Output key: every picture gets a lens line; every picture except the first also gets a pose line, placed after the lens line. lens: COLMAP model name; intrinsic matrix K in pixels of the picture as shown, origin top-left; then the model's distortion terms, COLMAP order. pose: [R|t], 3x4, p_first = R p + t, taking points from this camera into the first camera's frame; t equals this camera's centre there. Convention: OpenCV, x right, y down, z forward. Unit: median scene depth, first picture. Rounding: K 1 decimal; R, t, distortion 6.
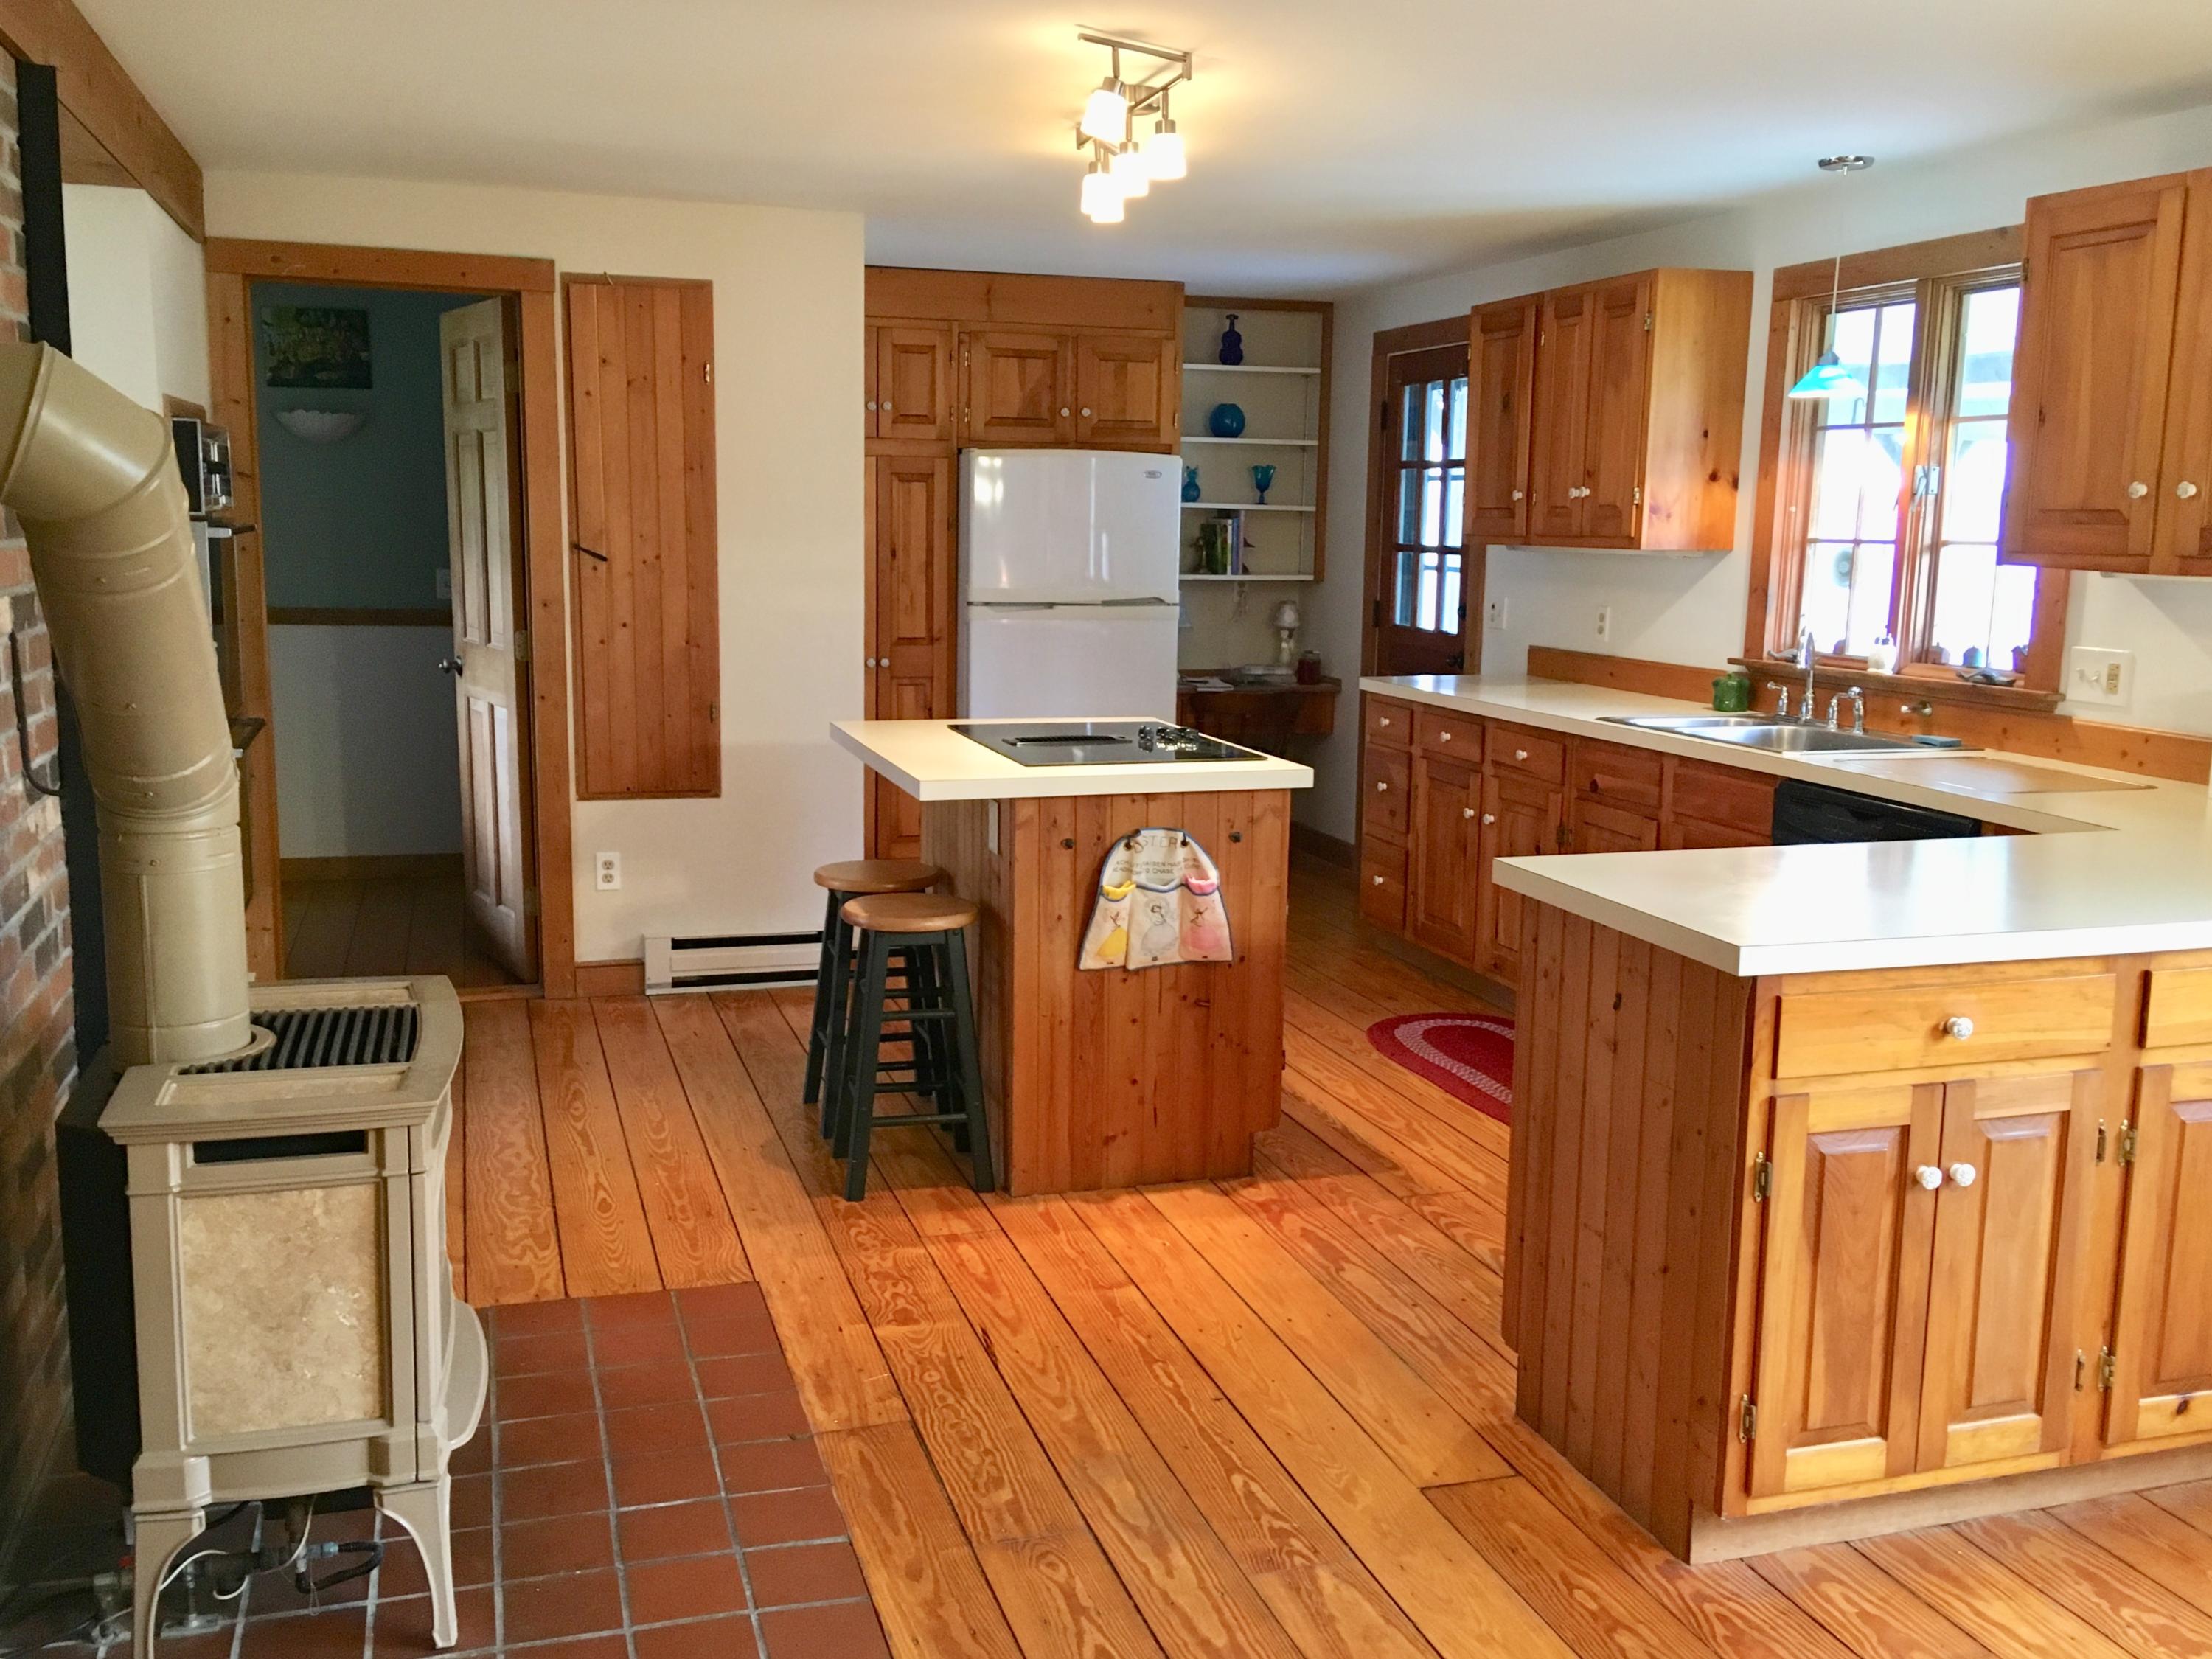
lens RADIAL K [[1978.5, 0, 1089.6], [0, 1978.5, 839.2], [0, 0, 1]] dist [0.029671, -0.055211]
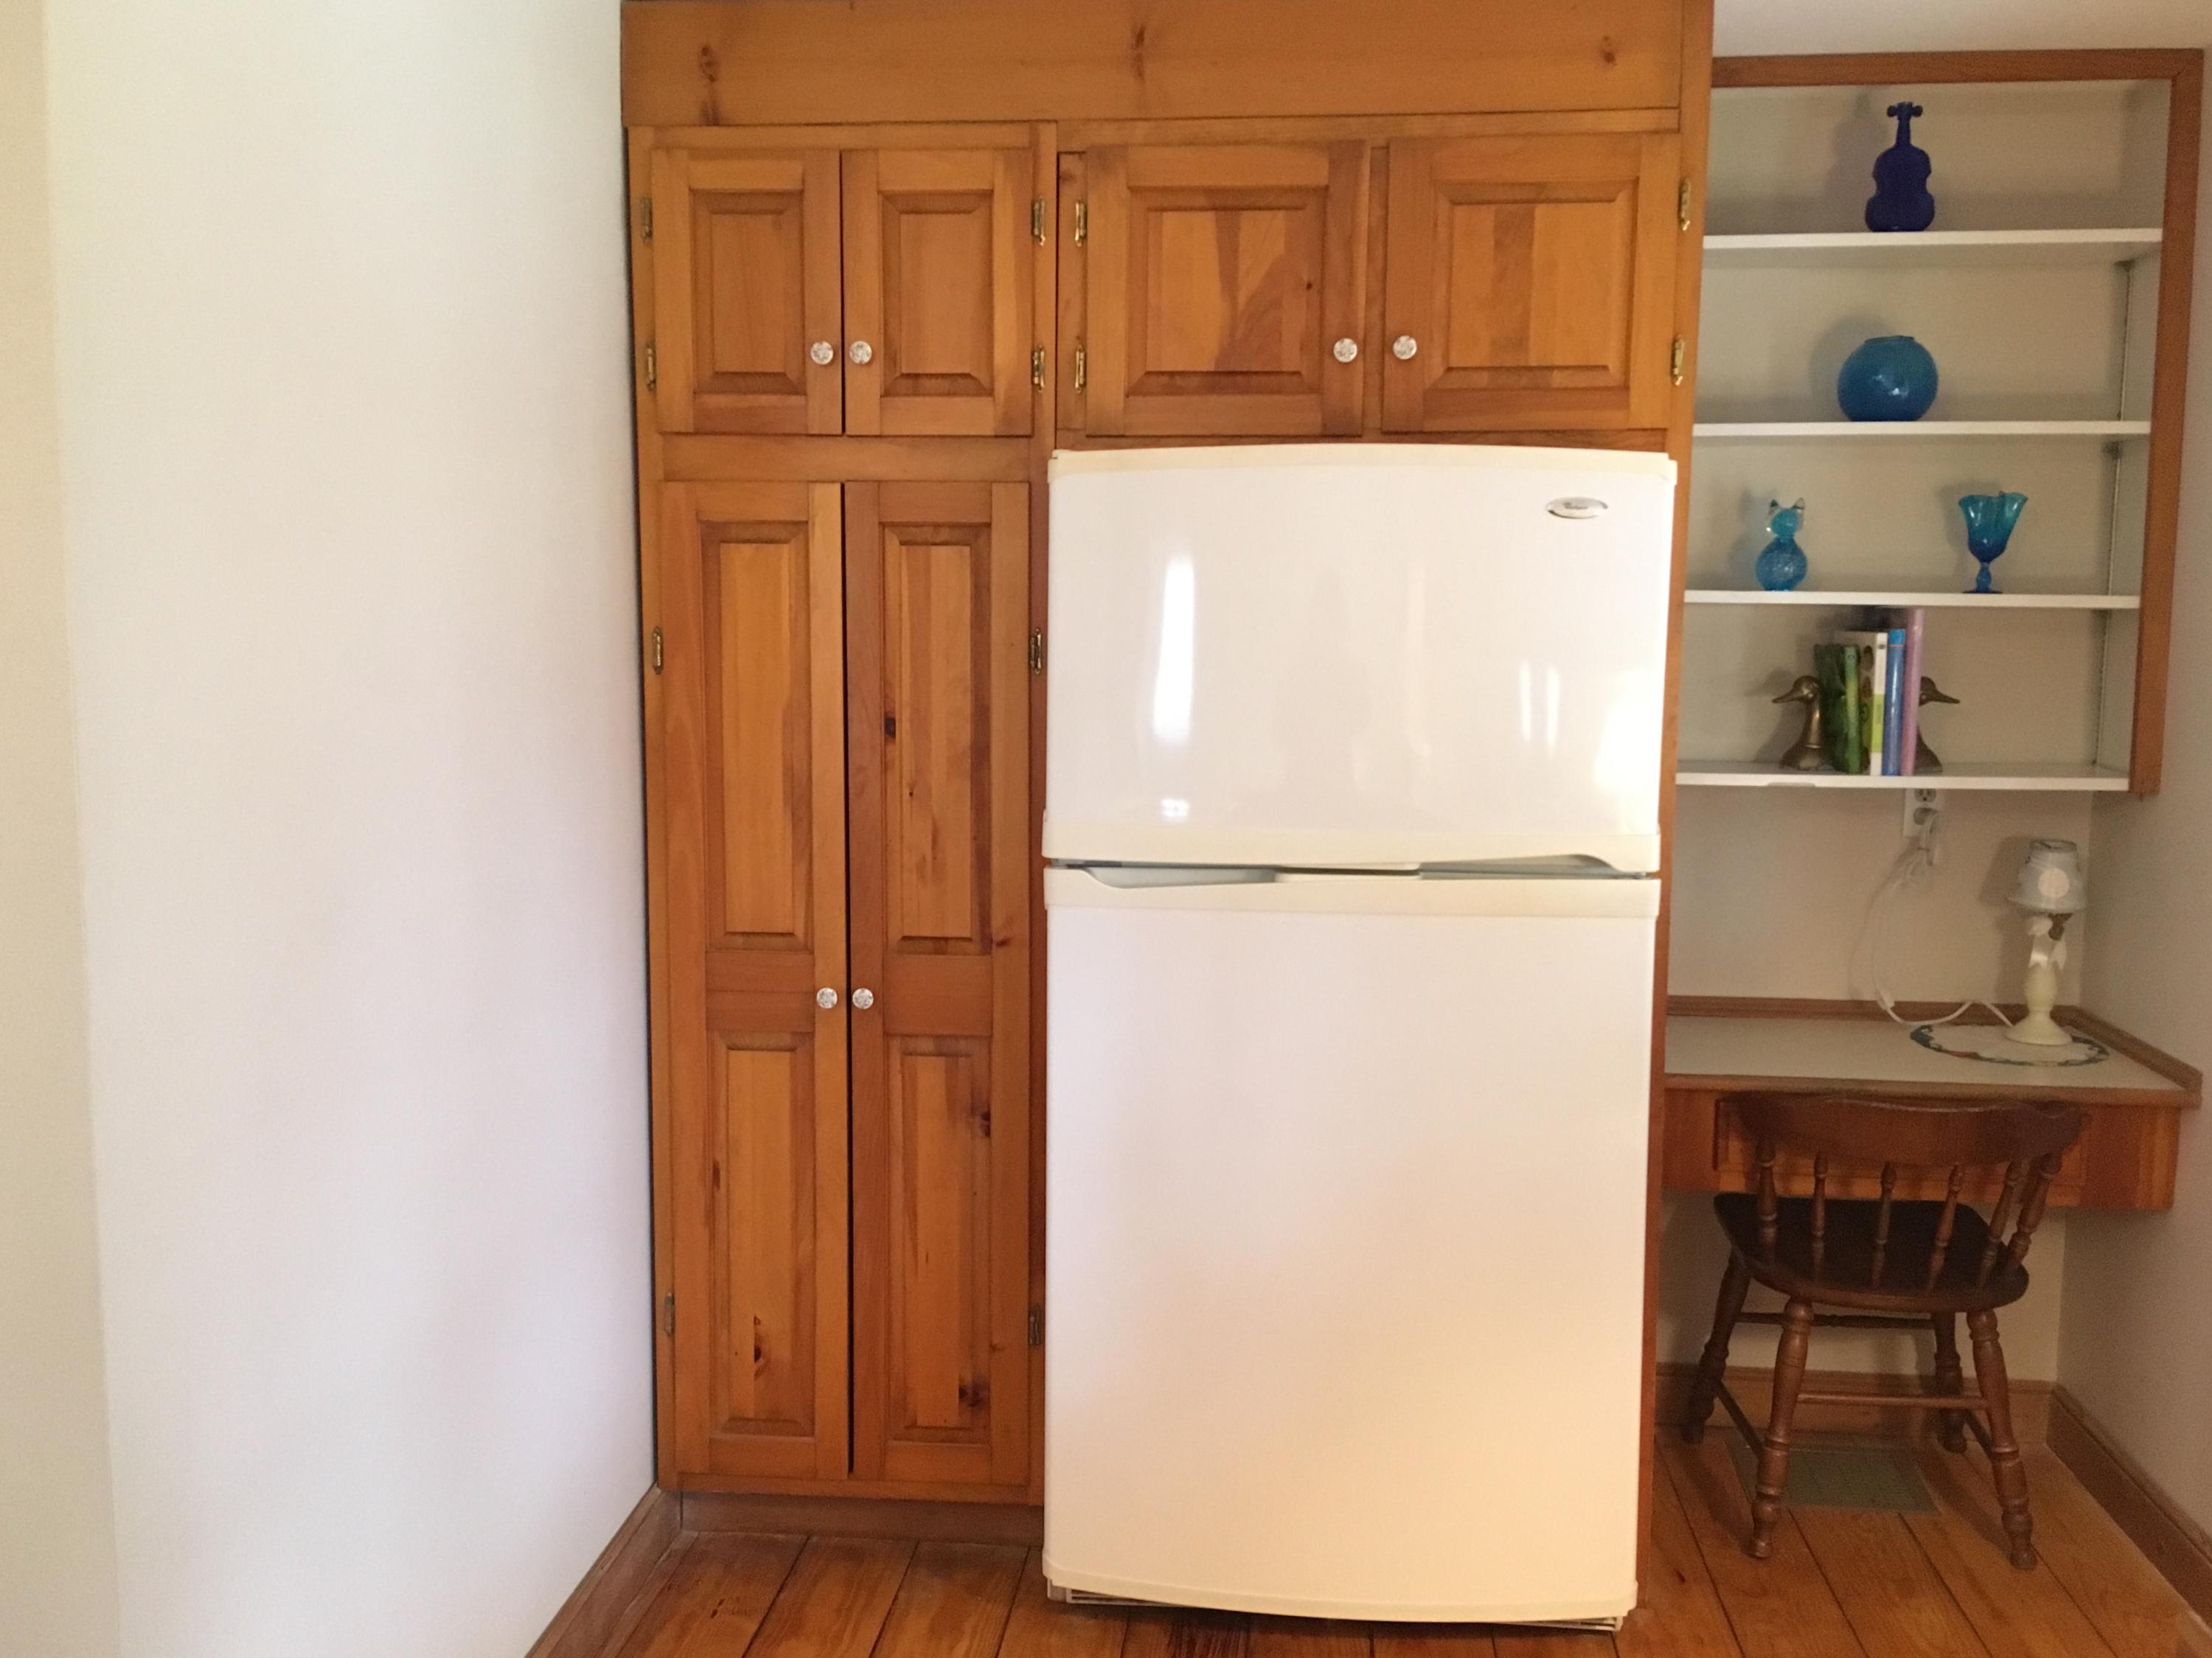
lens RADIAL K [[1863.0, 0, 1116.7], [0, 1863.0, 821.7], [0, 0, 1]] dist [0.067142, -0.087113]
pose [[0.912587, 0.036217, -0.407275, 0.093634], [-0.059464, 0.997235, -0.044564, -0.109537], [0.404535, 0.064886, 0.912218, 0.668210]]
